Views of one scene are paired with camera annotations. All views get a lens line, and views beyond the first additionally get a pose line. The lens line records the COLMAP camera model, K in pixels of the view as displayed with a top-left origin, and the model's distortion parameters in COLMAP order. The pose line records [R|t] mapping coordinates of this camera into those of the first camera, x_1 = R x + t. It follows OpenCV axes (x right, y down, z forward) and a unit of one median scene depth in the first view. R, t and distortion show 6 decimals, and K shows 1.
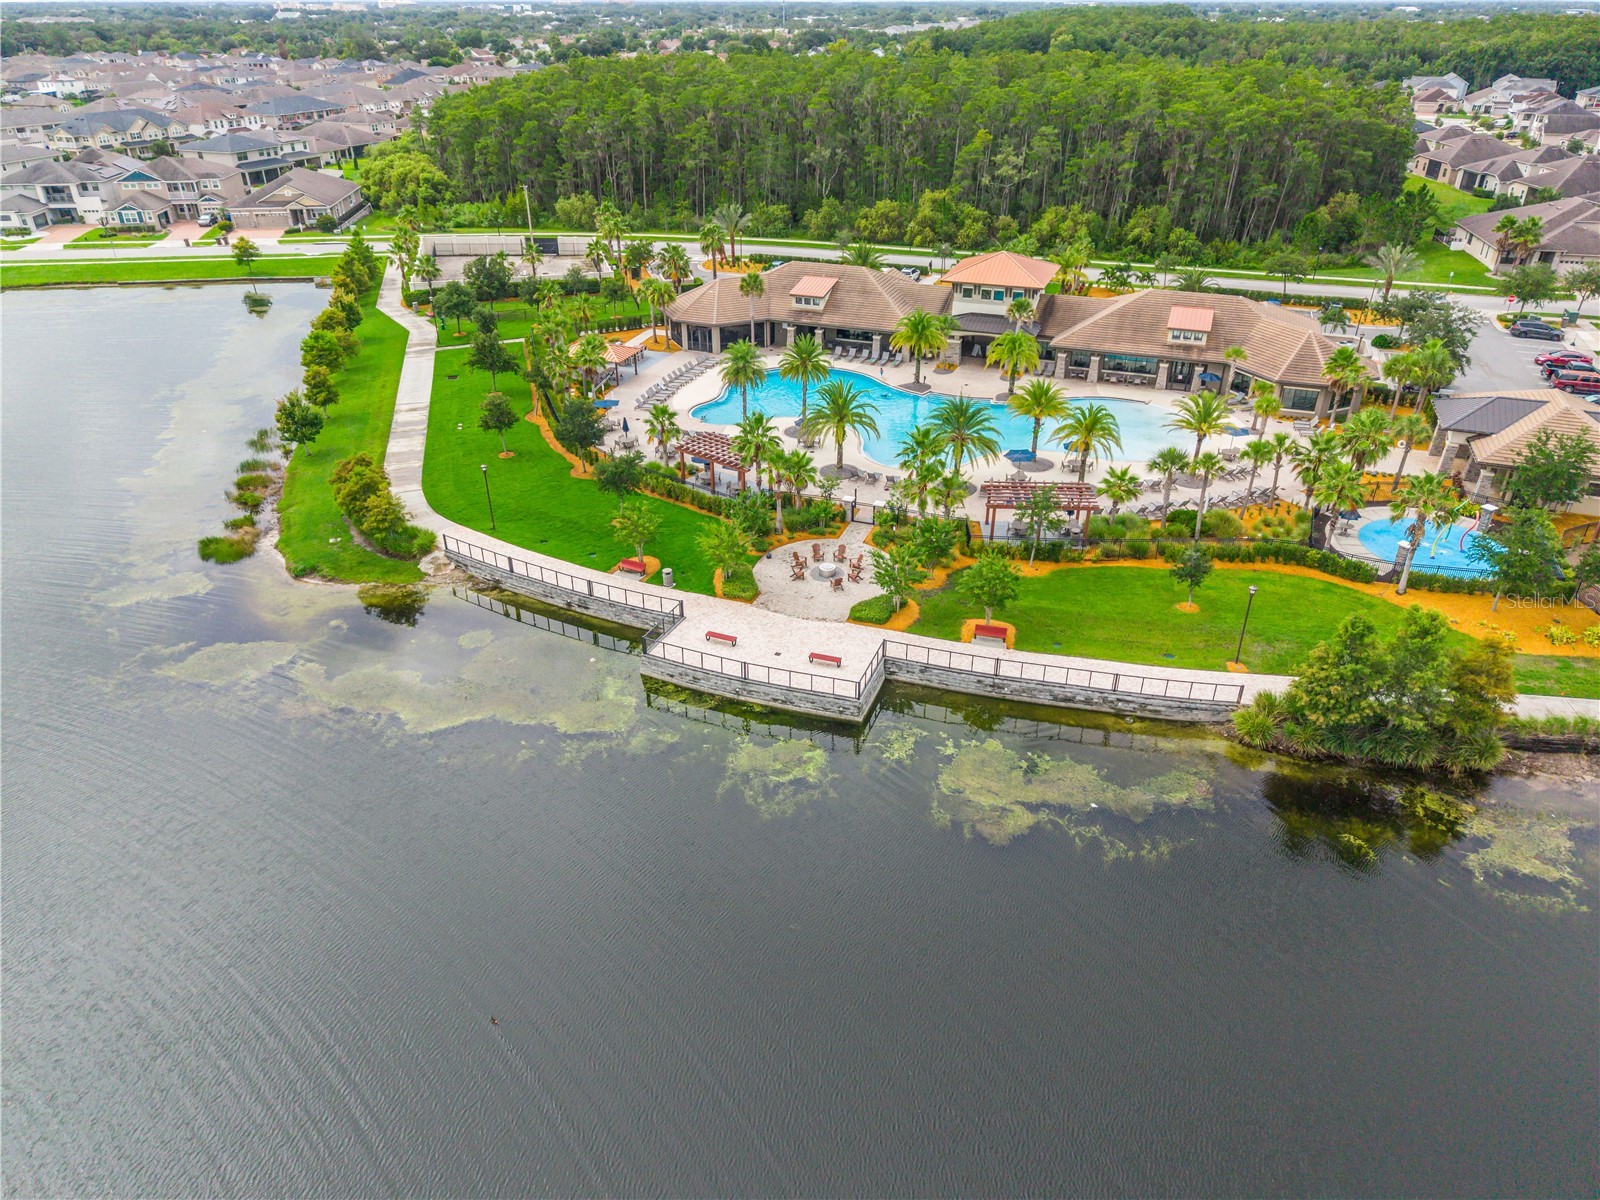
lens RADIAL K [[1123.2, 0, 800.0], [0, 1123.2, 600.0], [0, 0, 1]] dist [-0.001174, -0.003185]
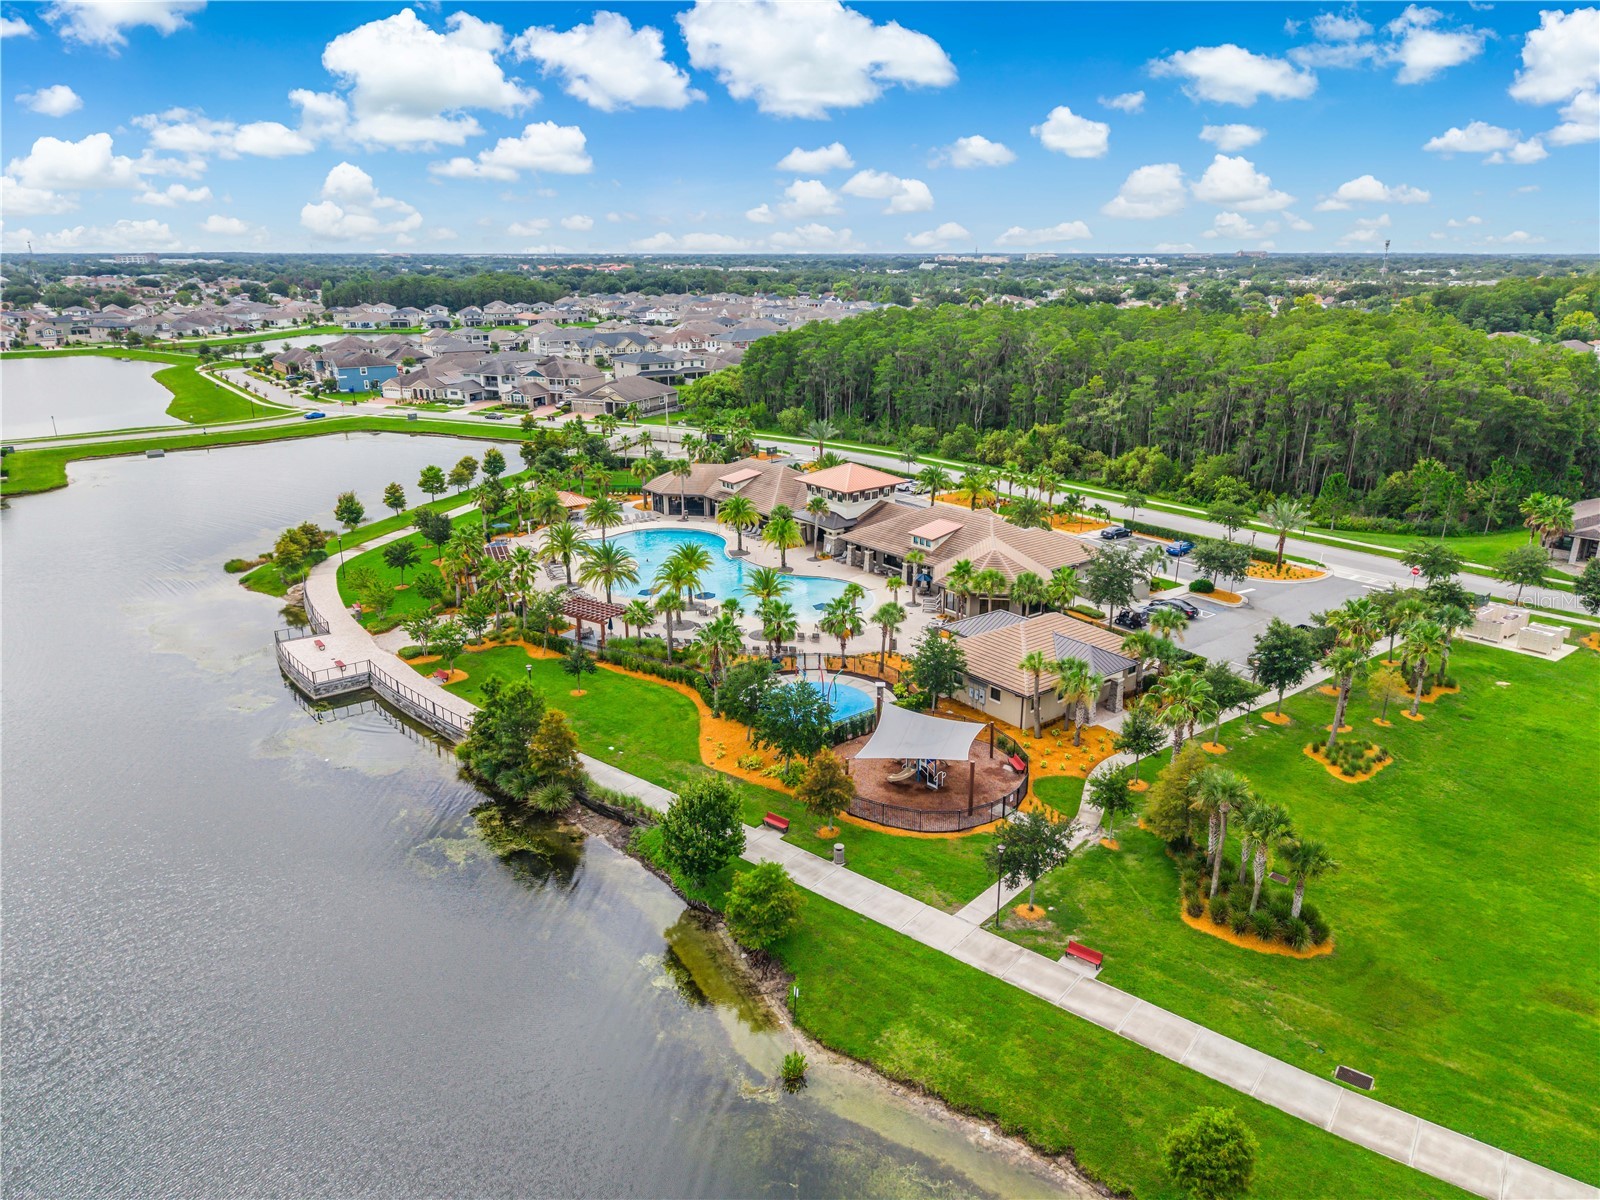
lens RADIAL K [[1103.4, 0, 800.0], [0, 1103.4, 600.0], [0, 0, 1]] dist [0.011565, -0.008908]
pose [[0.850787, 0.158606, -0.501005, 0.521327], [-0.249104, 0.961171, -0.118735, -0.004264], [0.462720, 0.225821, 0.857260, -0.022793]]
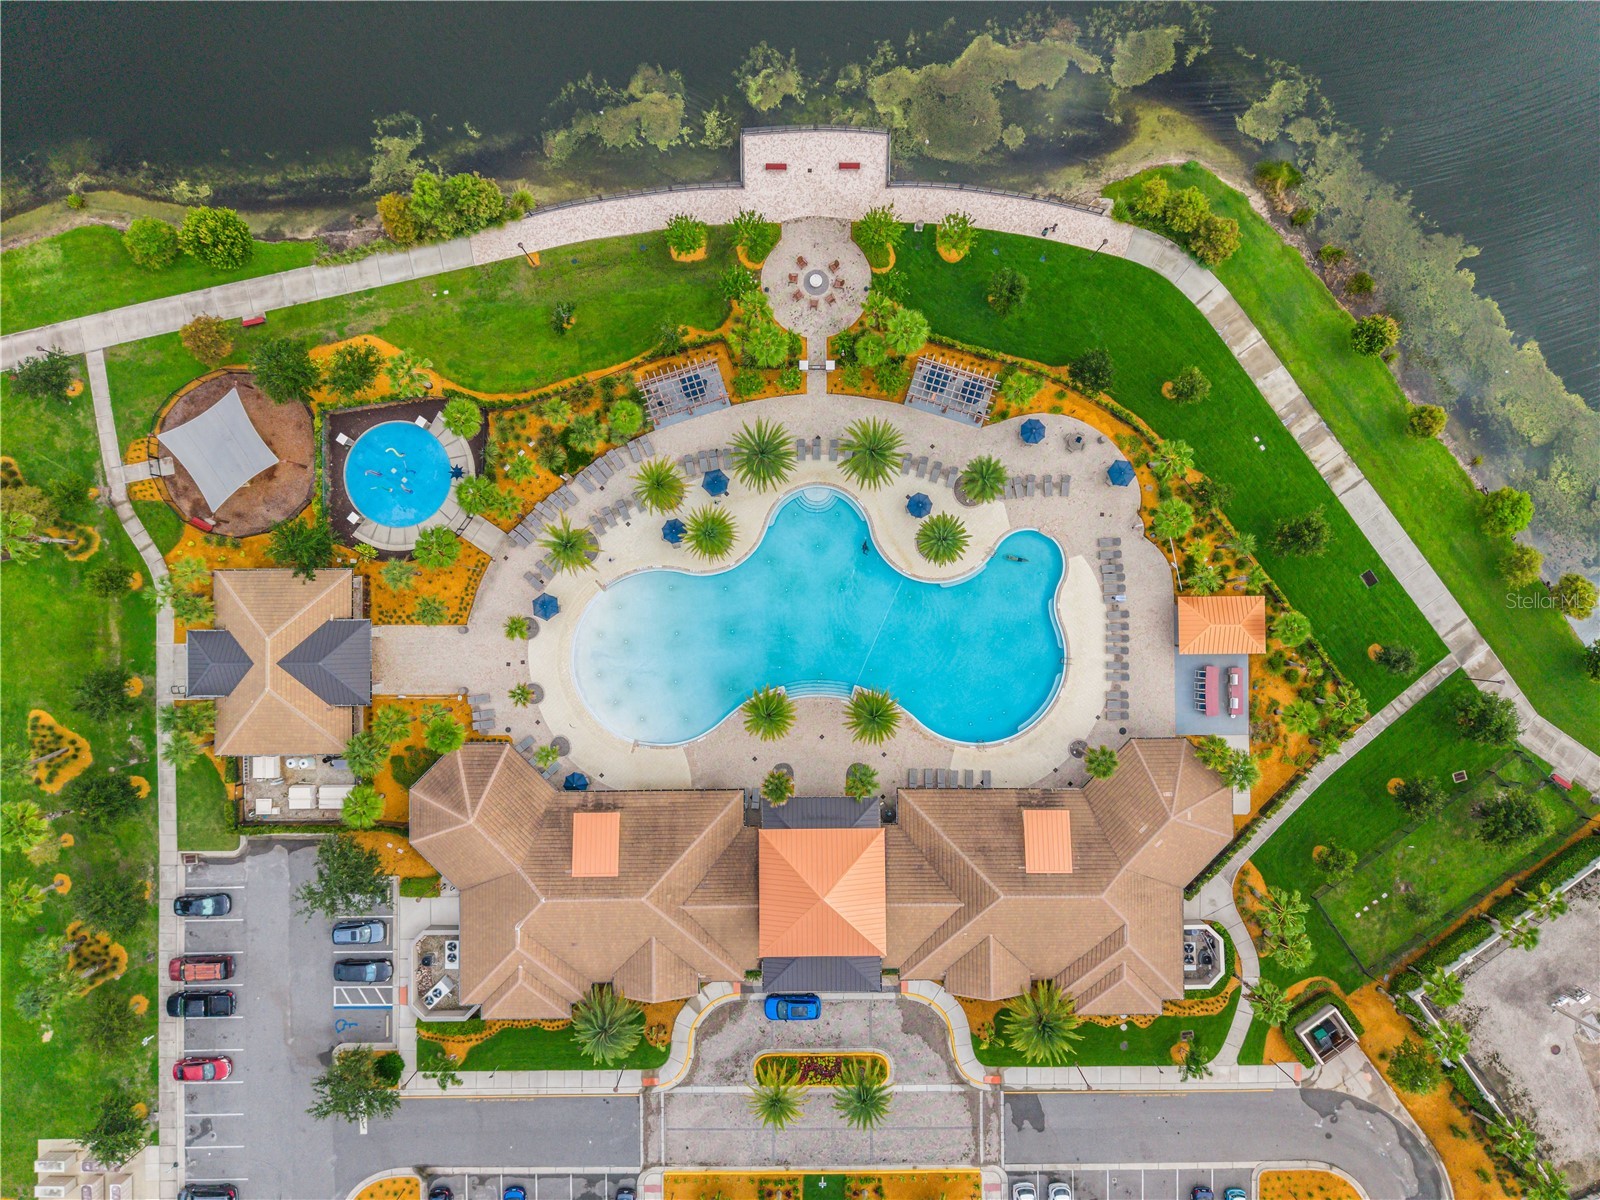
lens RADIAL K [[1103.4, 0, 800.0], [0, 1103.4, 600.0], [0, 0, 1]] dist [0.011565, -0.008908]
pose [[-0.934417, 0.356080, 0.008501, 0.075408], [-0.154469, -0.426628, 0.891138, -0.622724], [0.320943, 0.831382, 0.453652, 0.315273]]
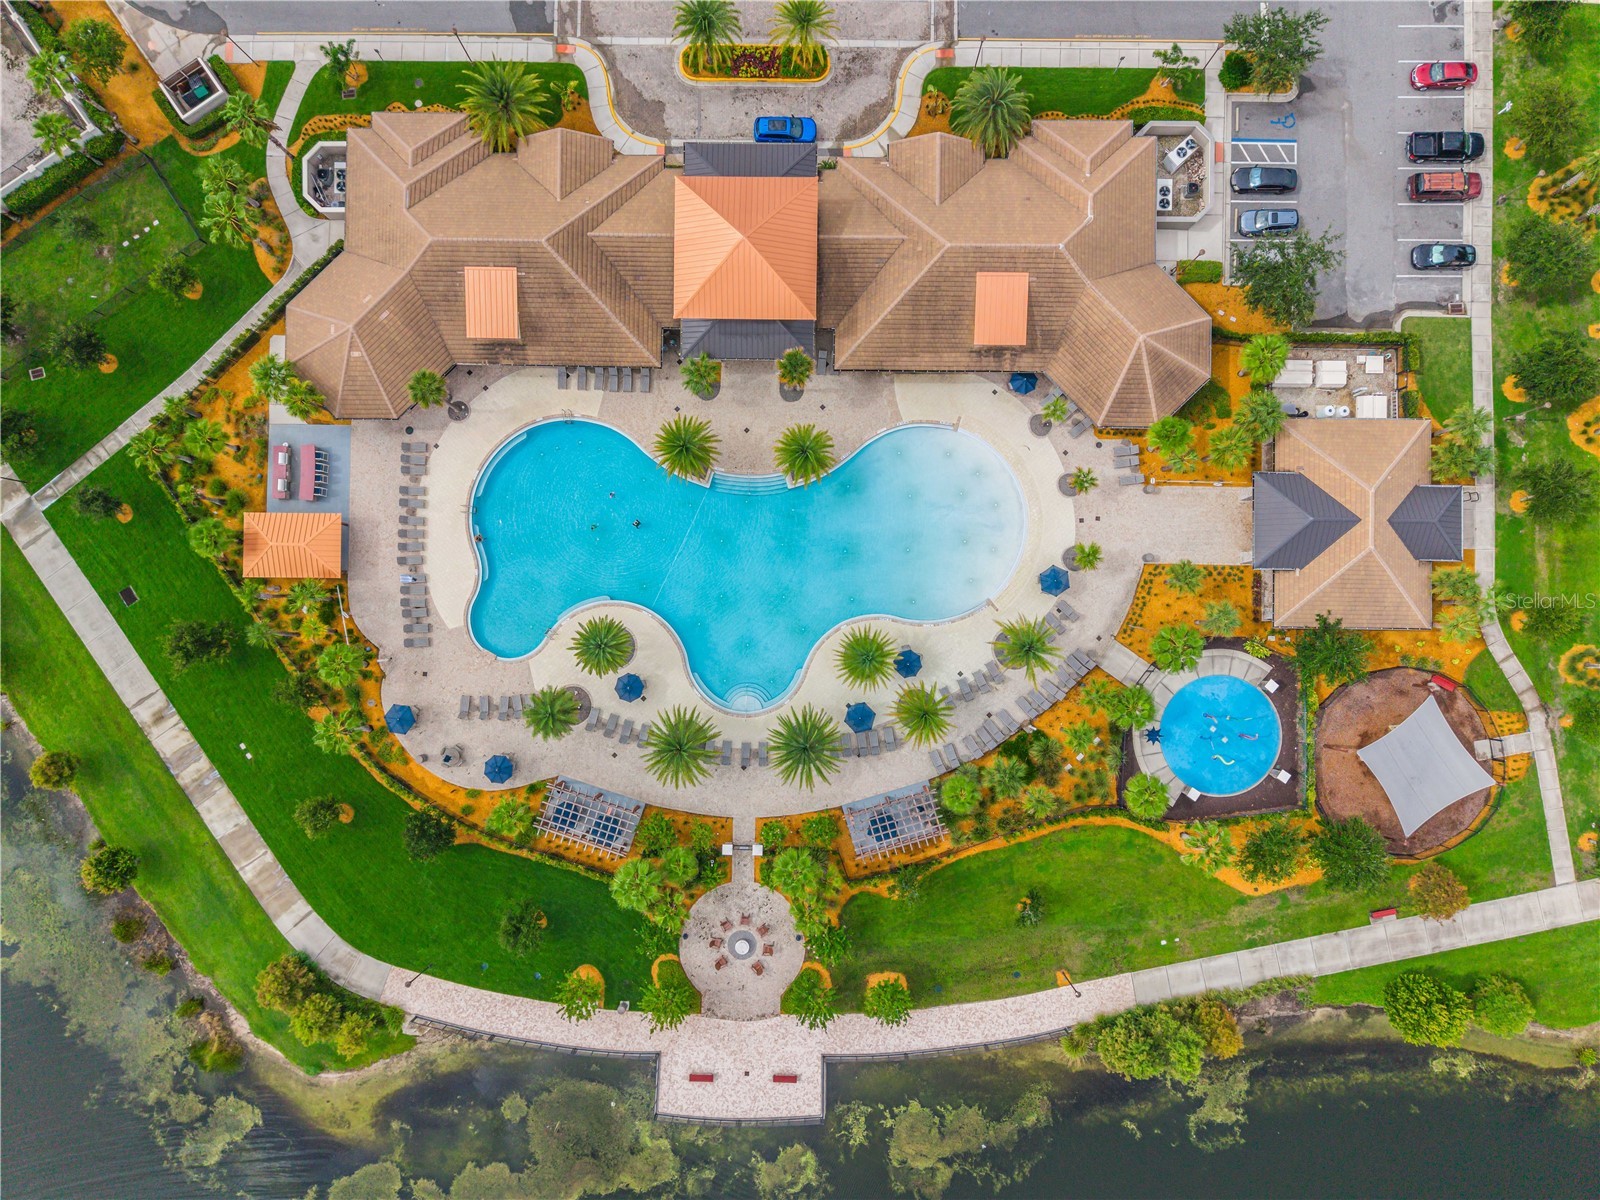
lens RADIAL K [[1103.4, 0, 800.0], [0, 1103.4, 600.0], [0, 0, 1]] dist [0.011565, -0.008908]
pose [[0.941381, -0.337017, 0.014882, 0.084637], [0.149658, 0.456758, 0.876912, -0.549021], [-0.302332, -0.823281, 0.480421, 0.320662]]
